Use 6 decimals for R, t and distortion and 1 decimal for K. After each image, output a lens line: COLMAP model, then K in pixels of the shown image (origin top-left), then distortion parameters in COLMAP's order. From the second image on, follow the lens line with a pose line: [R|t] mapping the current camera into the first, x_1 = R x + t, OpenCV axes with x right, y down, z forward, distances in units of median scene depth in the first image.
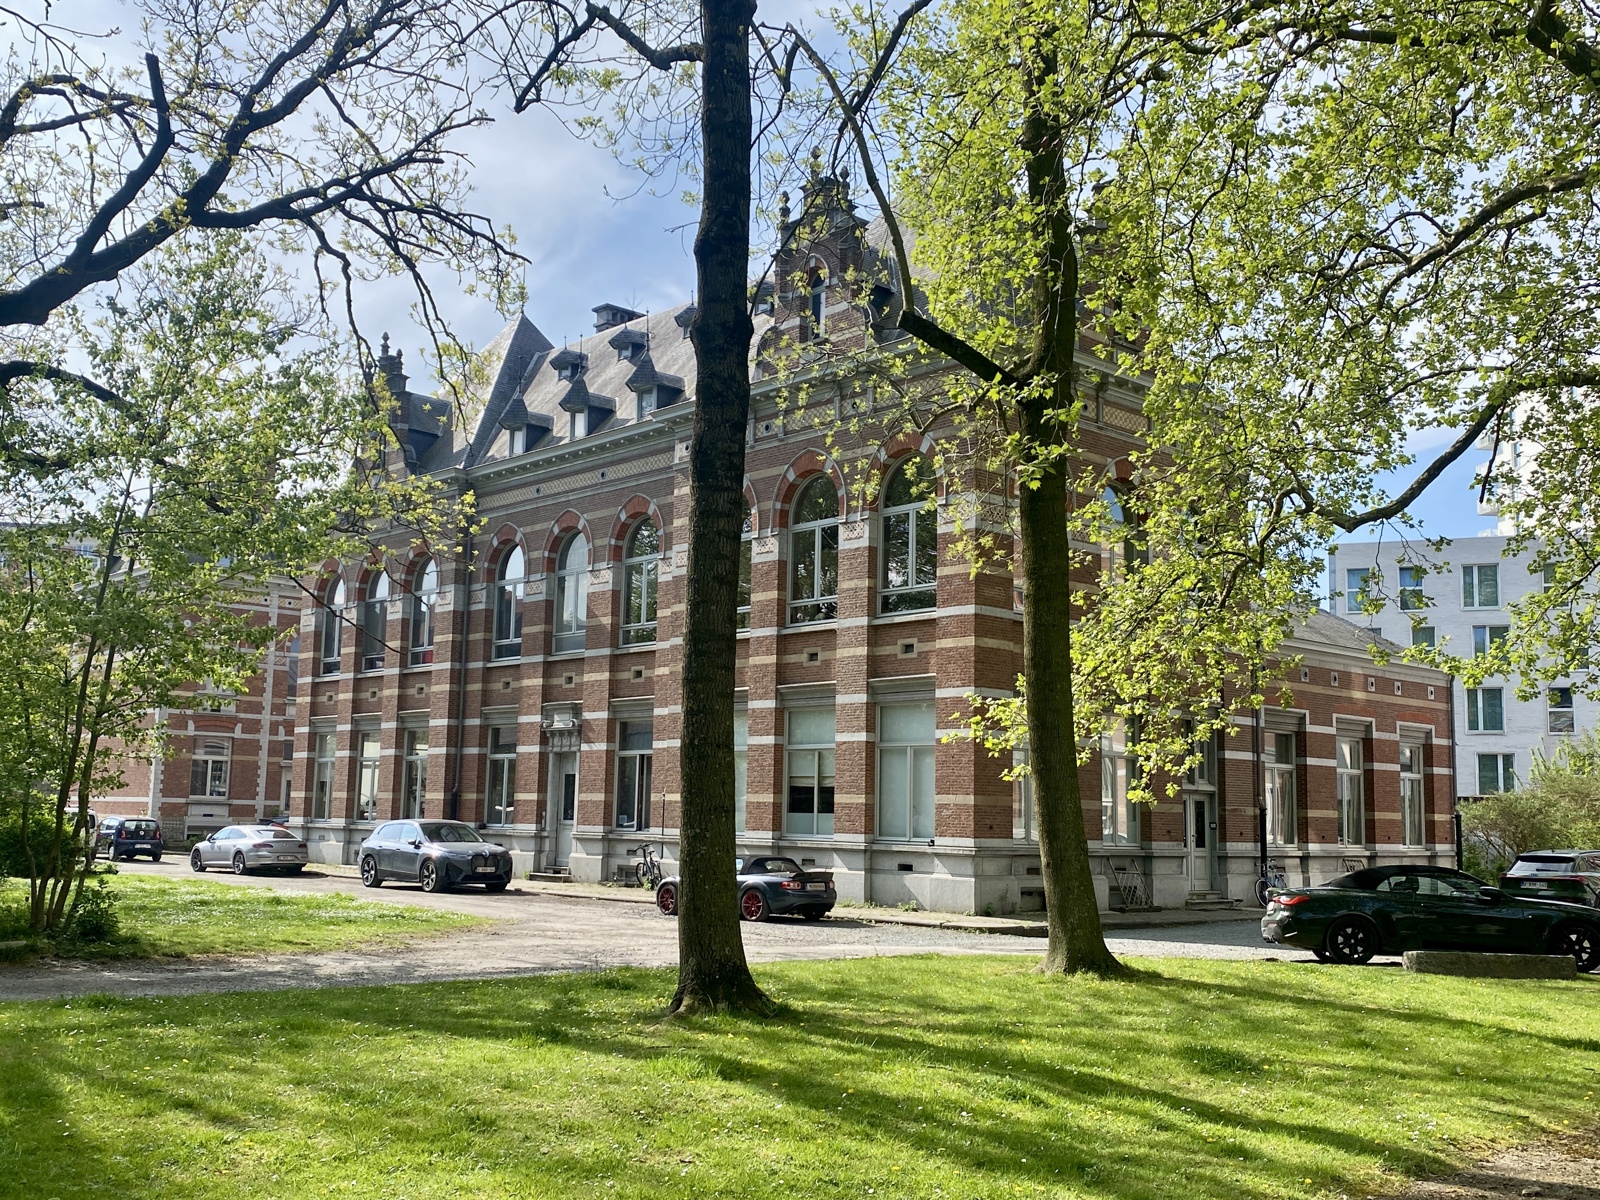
lens RADIAL K [[1543.7, 0, 797.7], [0, 1543.7, 626.5], [0, 0, 1]] dist [0.179785, -0.395939]
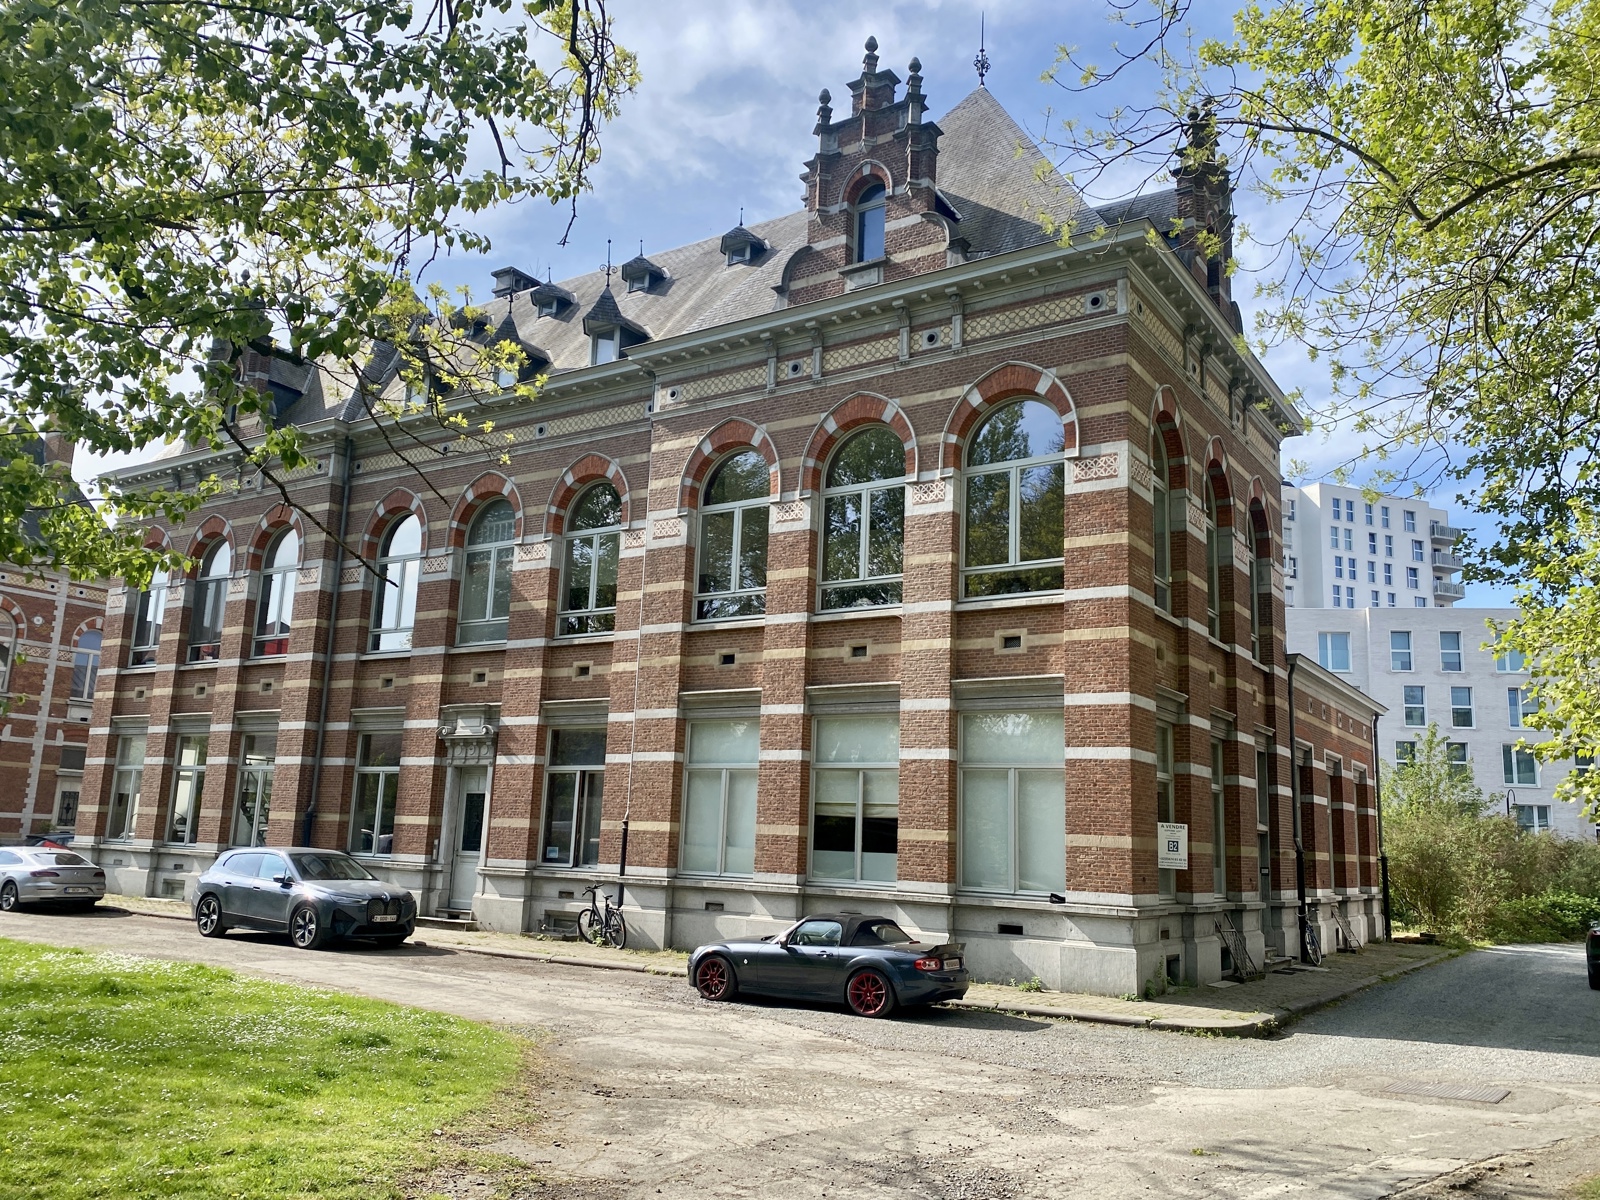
lens RADIAL K [[1270.0, 0, 800.0], [0, 1270.0, 600.0], [0, 0, 1]] dist [0.089898, -0.174804]
pose [[0.973816, 0.059386, 0.219443, -0.135256], [-0.045611, 0.996689, -0.067315, 0.032041], [-0.222714, 0.055544, 0.973300, 0.310736]]
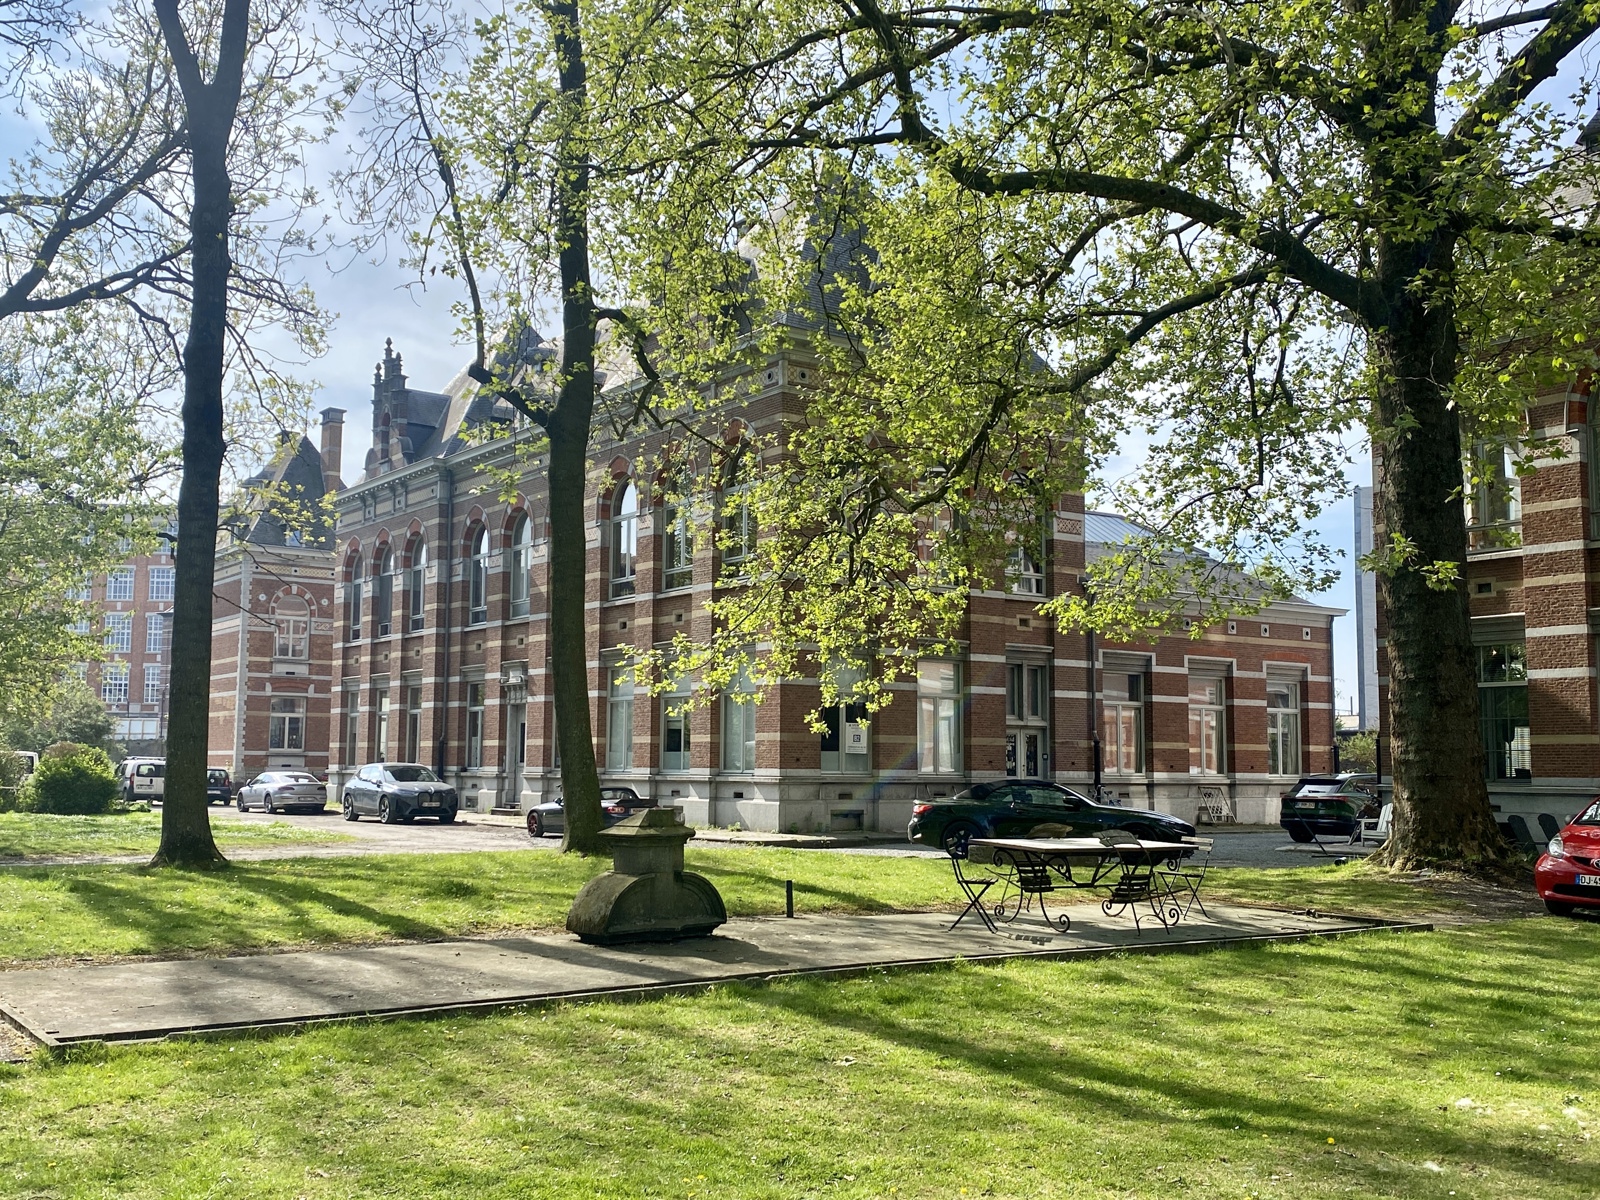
lens RADIAL K [[1543.7, 0, 797.7], [0, 1543.7, 626.5], [0, 0, 1]] dist [0.179785, -0.395939]
pose [[0.992531, -0.024280, -0.119553, 0.196569], [0.027860, 0.999209, 0.028367, -0.003361], [0.118770, -0.031486, 0.992422, -0.117796]]
